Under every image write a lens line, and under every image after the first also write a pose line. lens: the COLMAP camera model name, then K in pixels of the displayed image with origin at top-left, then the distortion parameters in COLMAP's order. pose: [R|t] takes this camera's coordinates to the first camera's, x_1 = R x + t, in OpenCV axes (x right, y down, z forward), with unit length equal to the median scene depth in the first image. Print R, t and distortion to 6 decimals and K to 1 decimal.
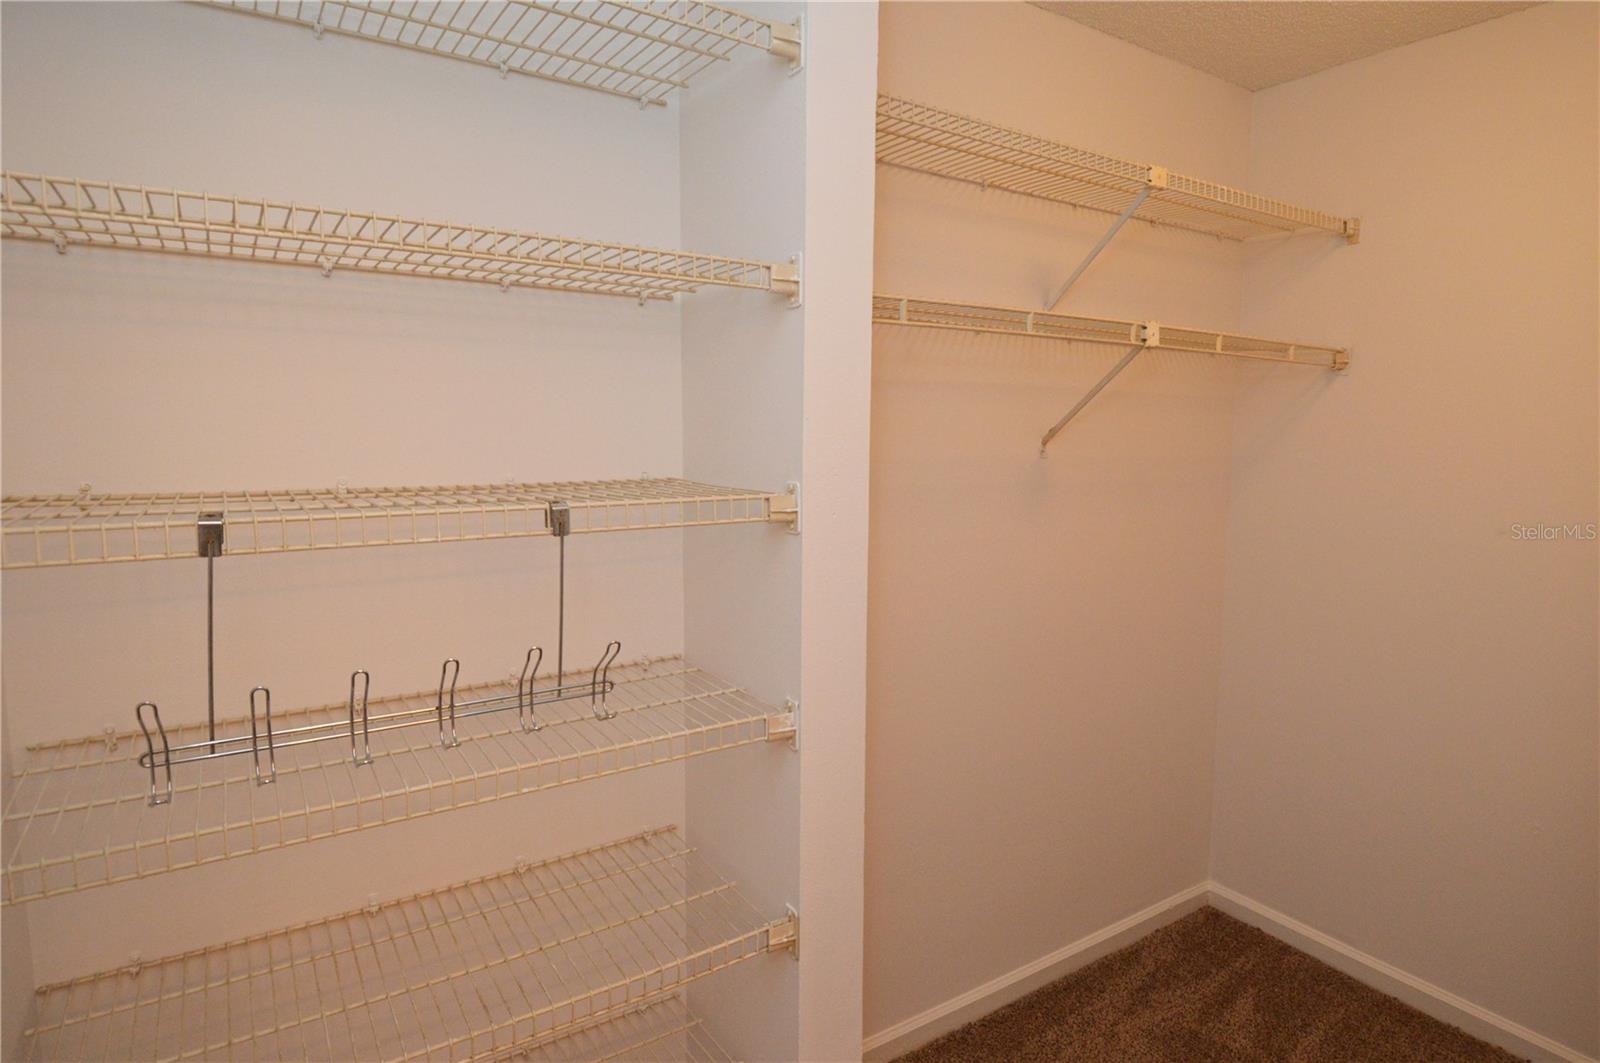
lens RADIAL K [[848.5, 0, 809.8], [0, 848.5, 523.5], [0, 0, 1]] dist [0.023617, -0.033772]
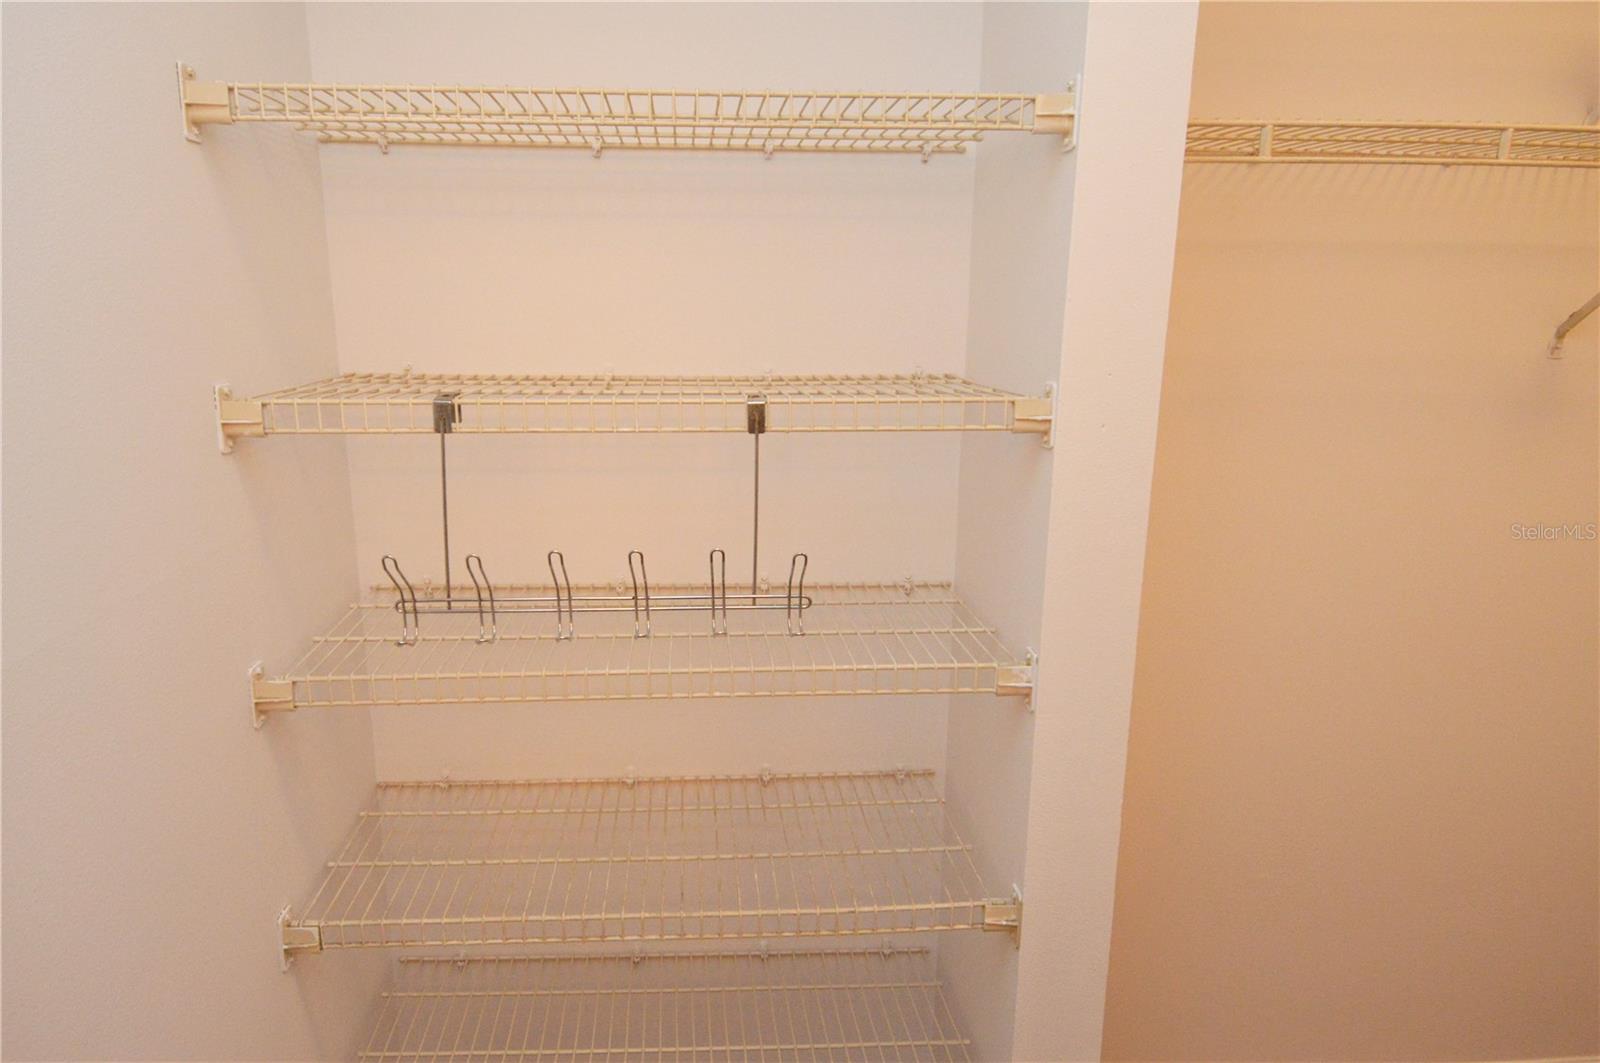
lens RADIAL K [[943.1, 0, 794.7], [0, 943.1, 538.3], [0, 0, 1]] dist [-0.072643, 0.075272]
pose [[0.879262, 0.106958, -0.464176, 0.106666], [-0.049296, 0.989664, 0.134665, -0.006126], [0.473782, -0.095524, 0.875446, 0.068115]]
